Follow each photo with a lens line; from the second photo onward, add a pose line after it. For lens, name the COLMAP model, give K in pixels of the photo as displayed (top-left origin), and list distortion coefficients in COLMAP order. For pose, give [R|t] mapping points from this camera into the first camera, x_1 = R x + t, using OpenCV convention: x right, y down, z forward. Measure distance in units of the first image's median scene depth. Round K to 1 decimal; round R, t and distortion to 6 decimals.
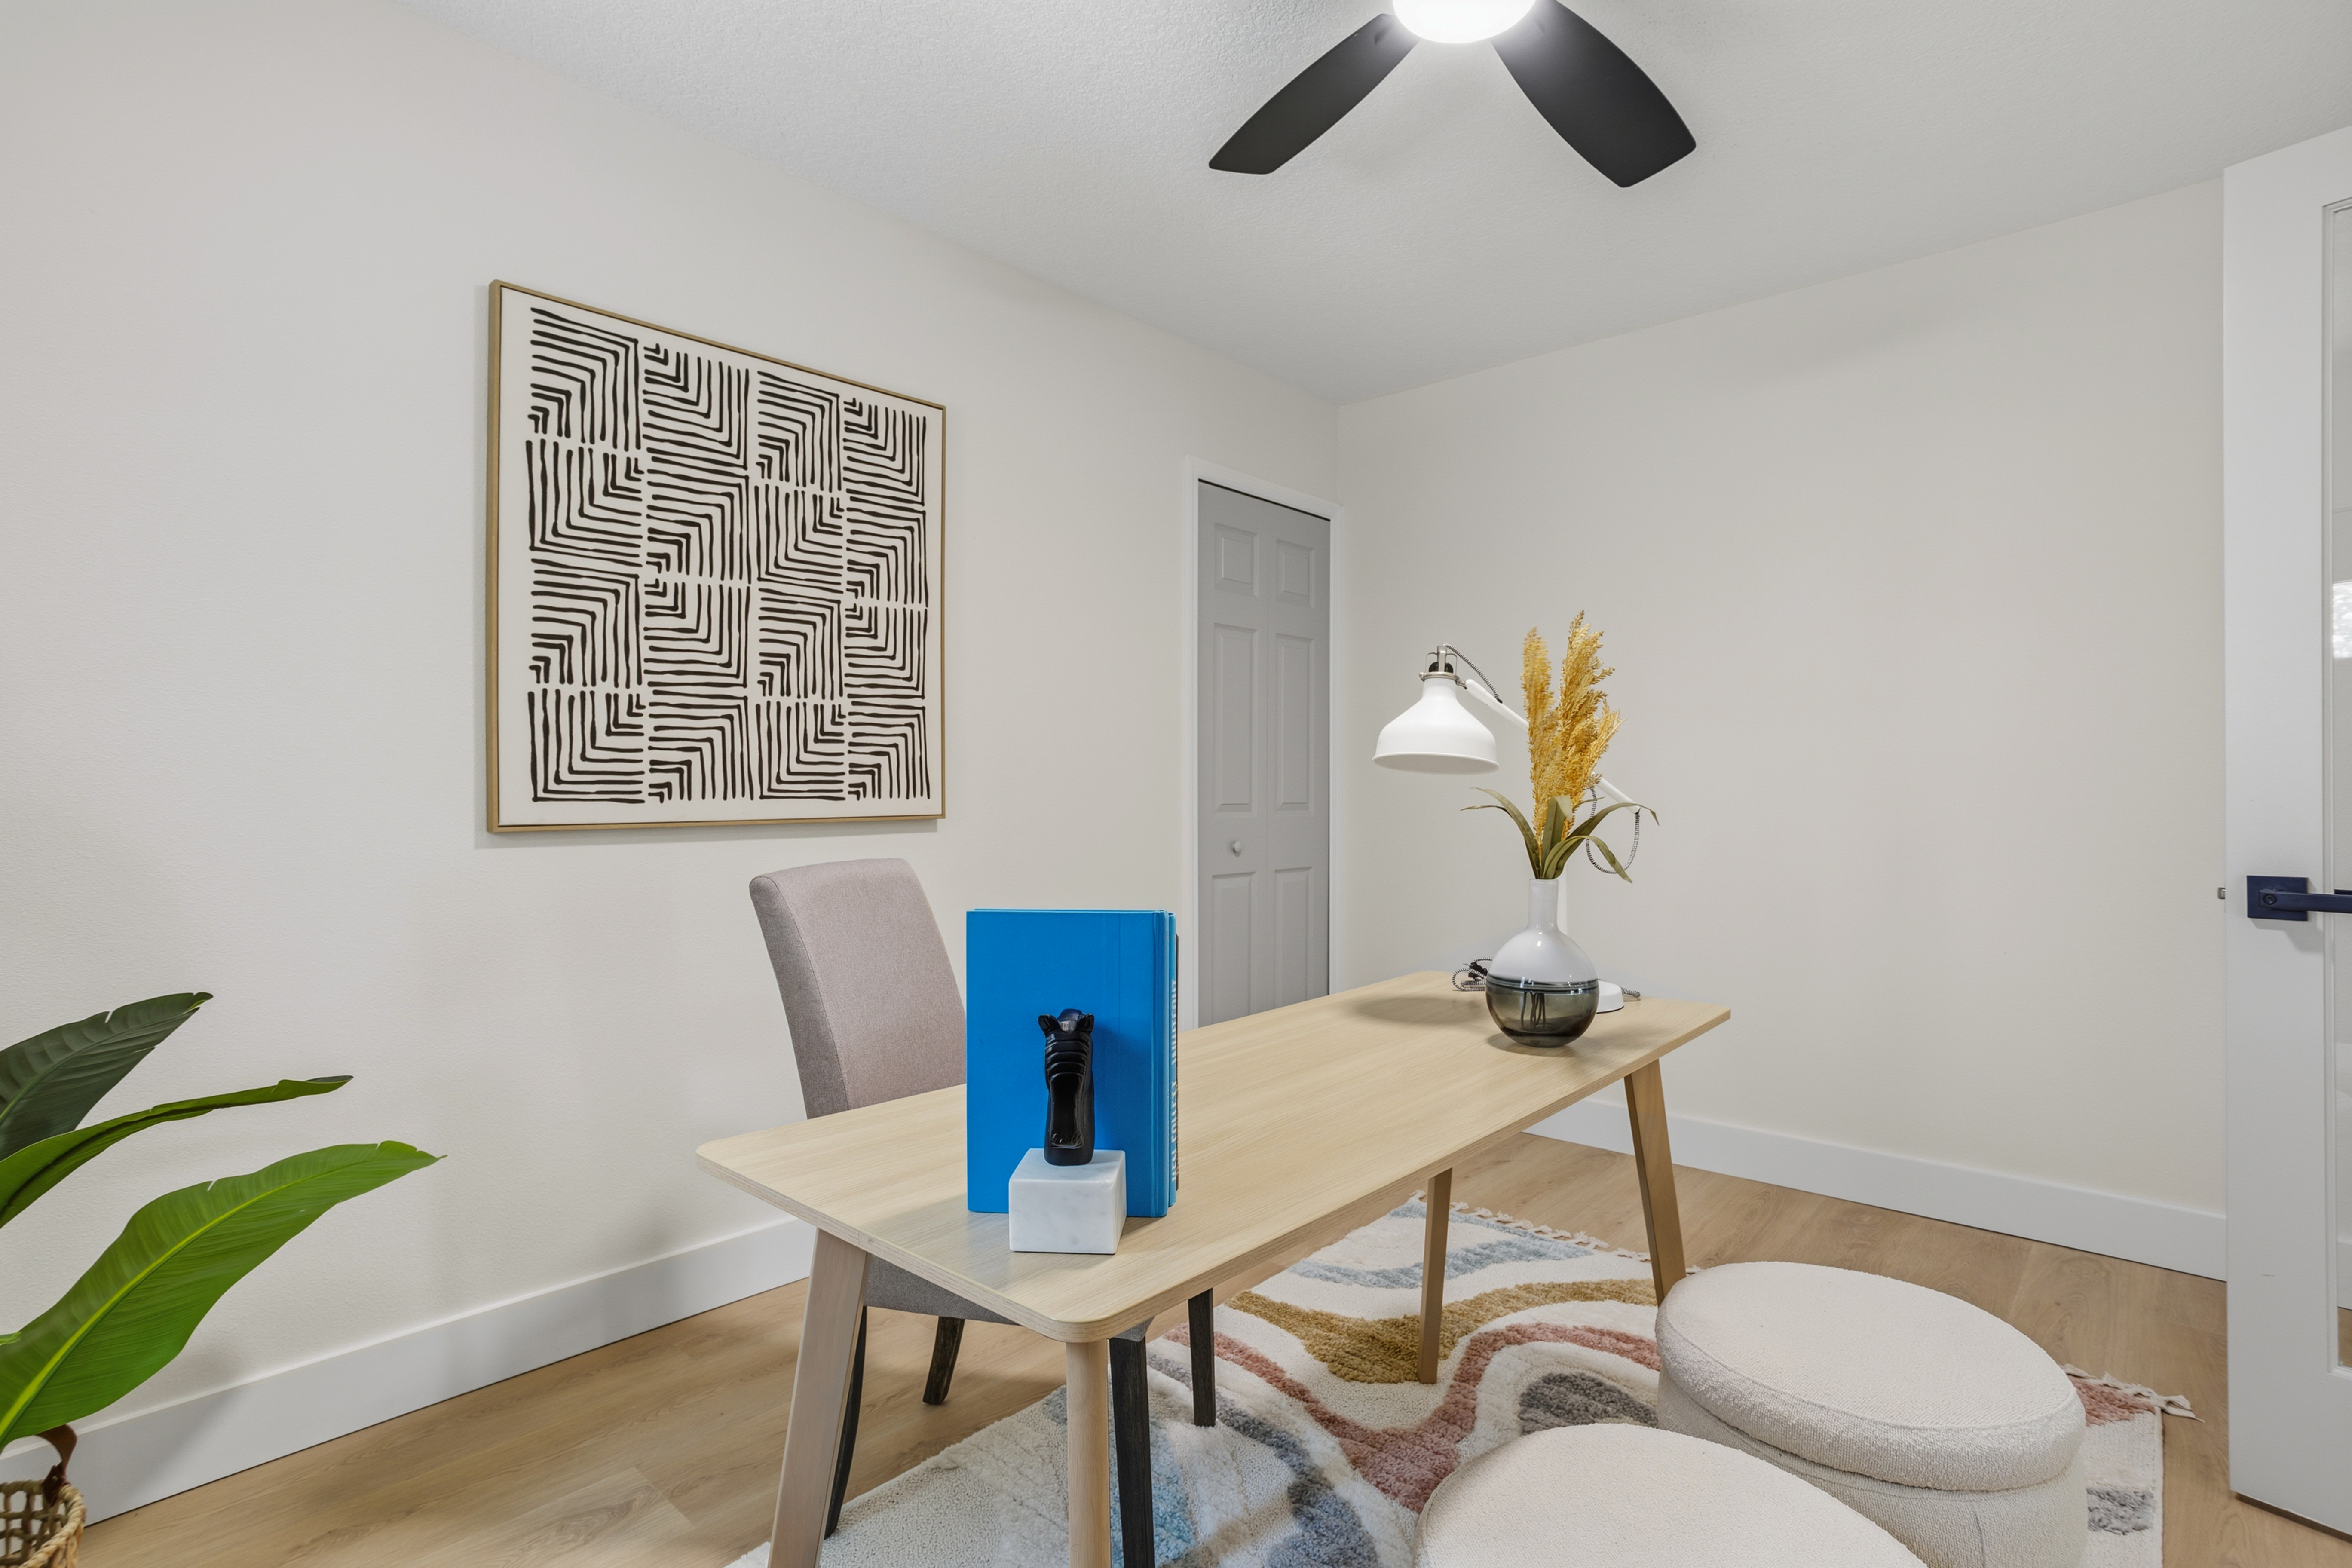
lens RADIAL K [[1119.4, 0, 1184.4], [0, 1119.4, 787.8], [0, 0, 1]] dist [-0.052557, 0.027673]
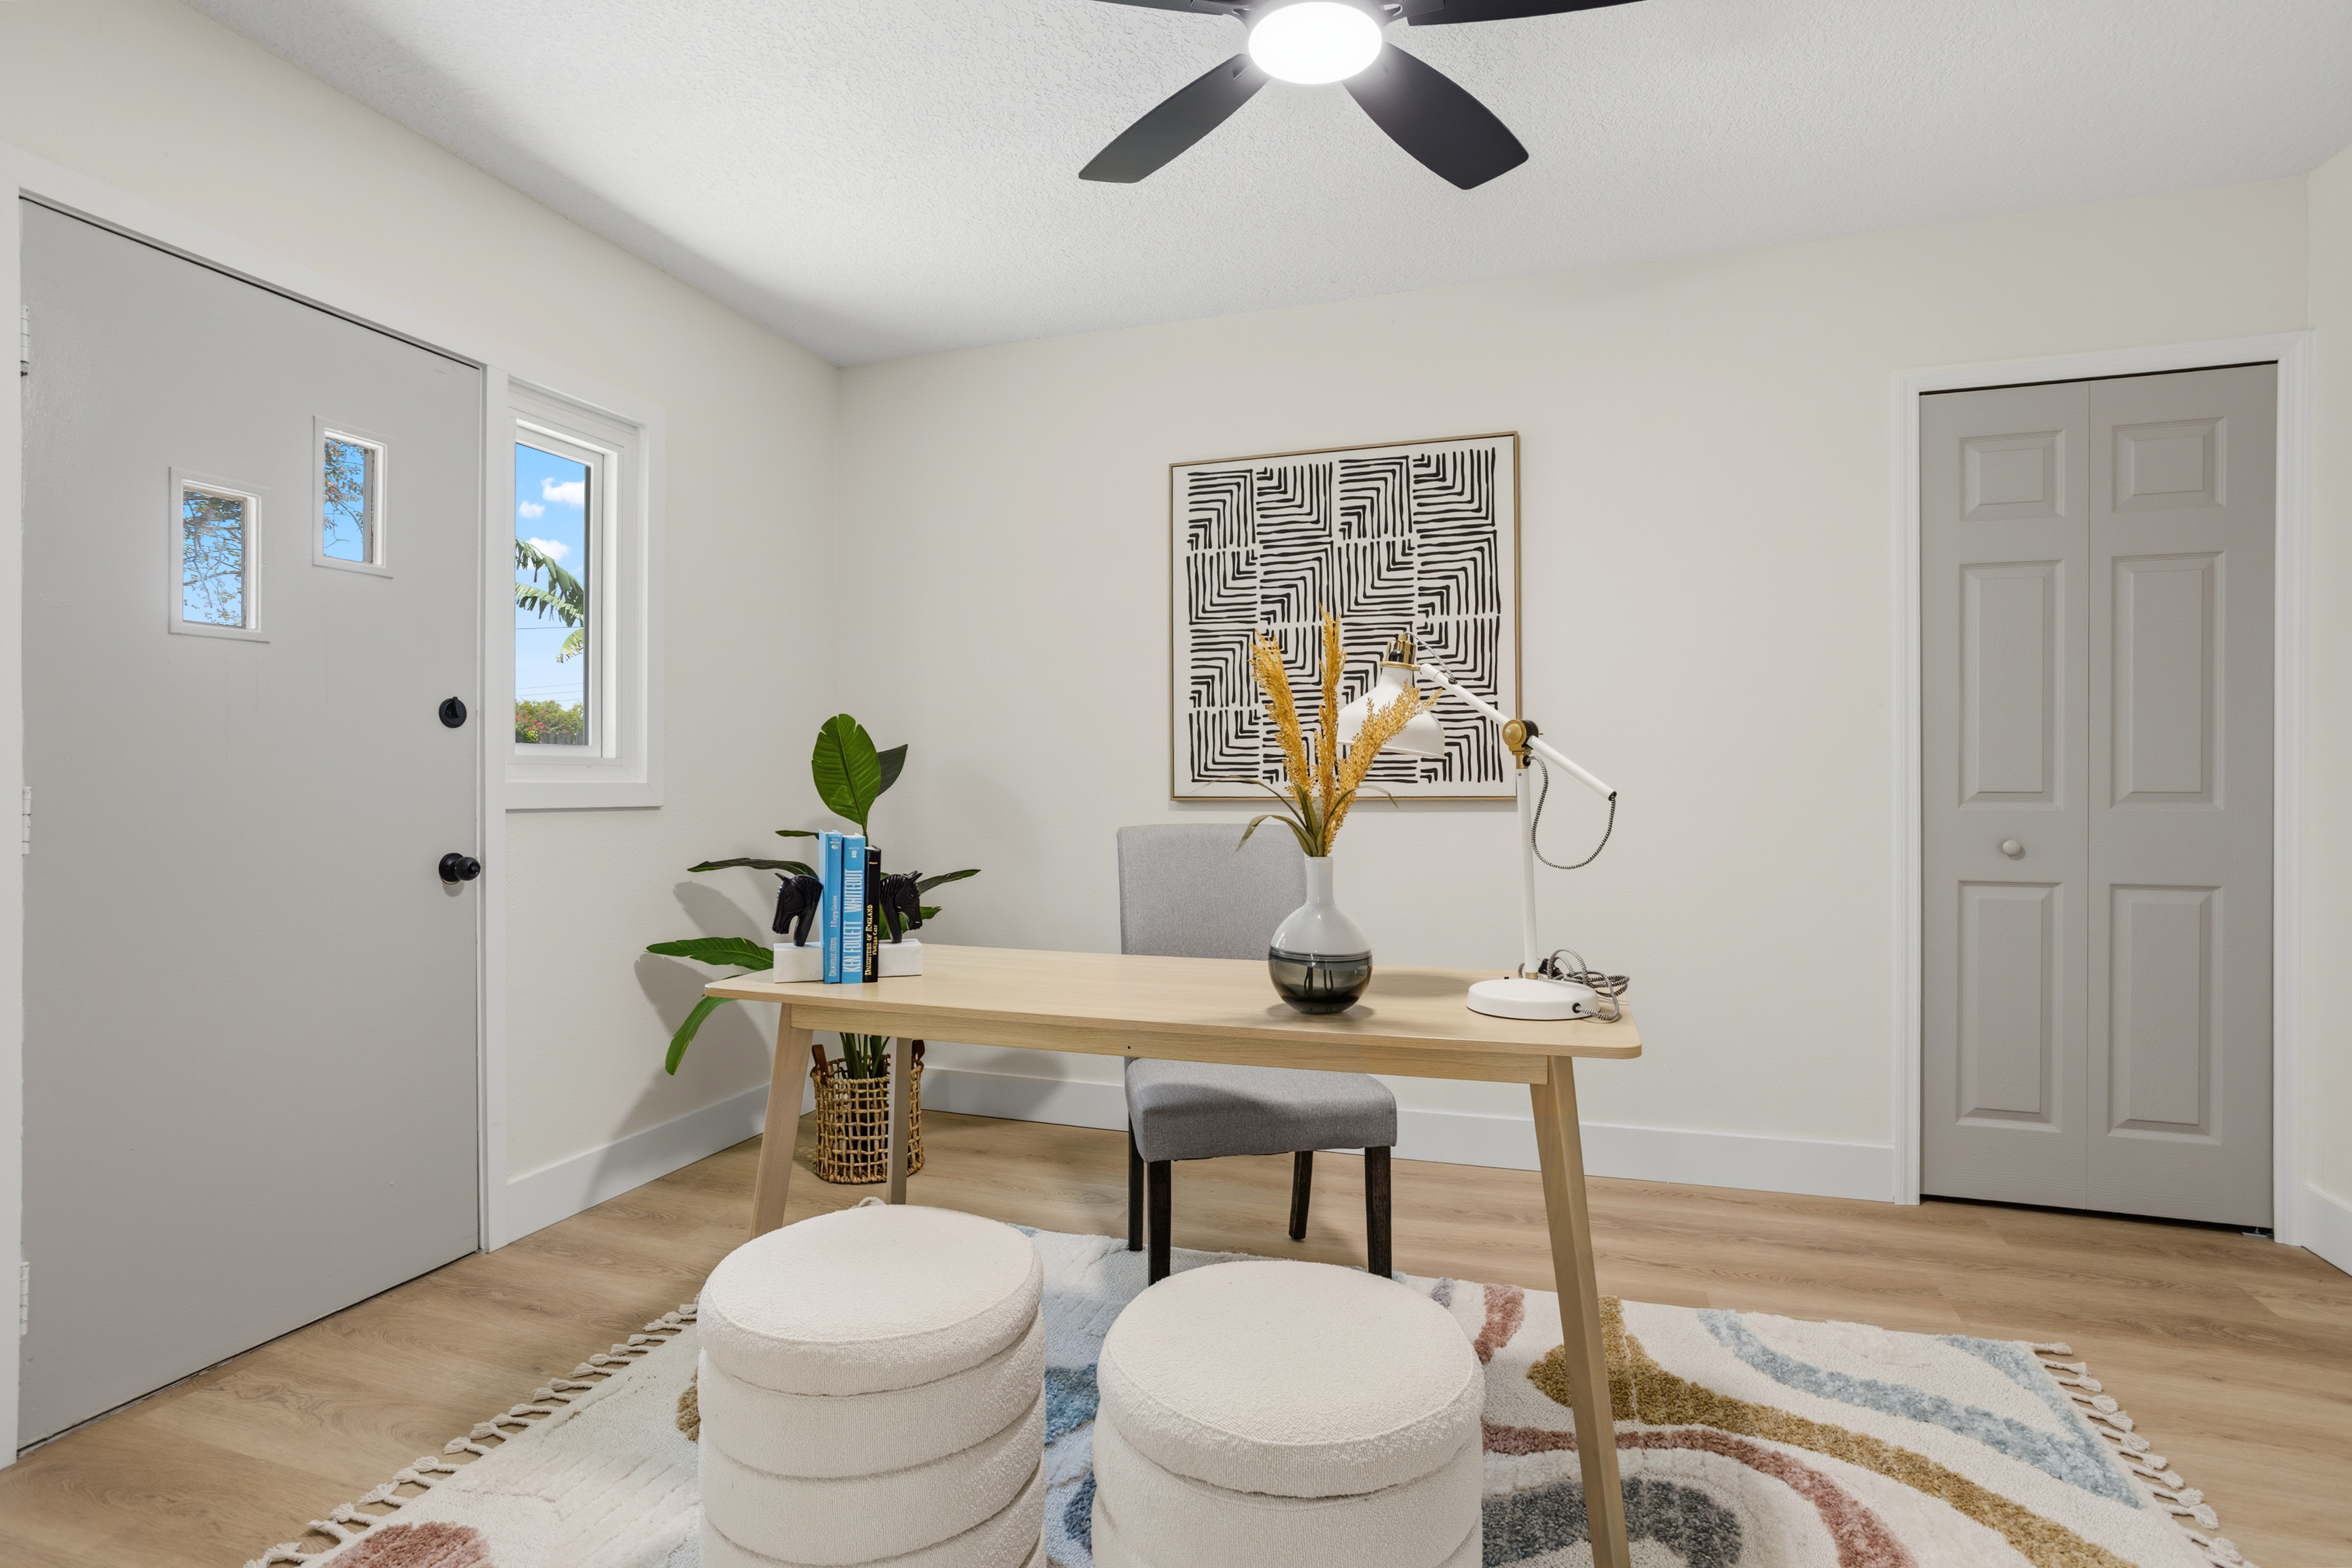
lens RADIAL K [[1098.5, 0, 1181.8], [0, 1098.5, 771.1], [0, 0, 1]] dist [-0.070827, 0.038375]
pose [[0.437003, -0.000068, -0.899460, 0.719949], [0.003530, 0.999992, 0.001640, -0.005282], [0.899453, -0.003892, 0.437000, 0.253083]]
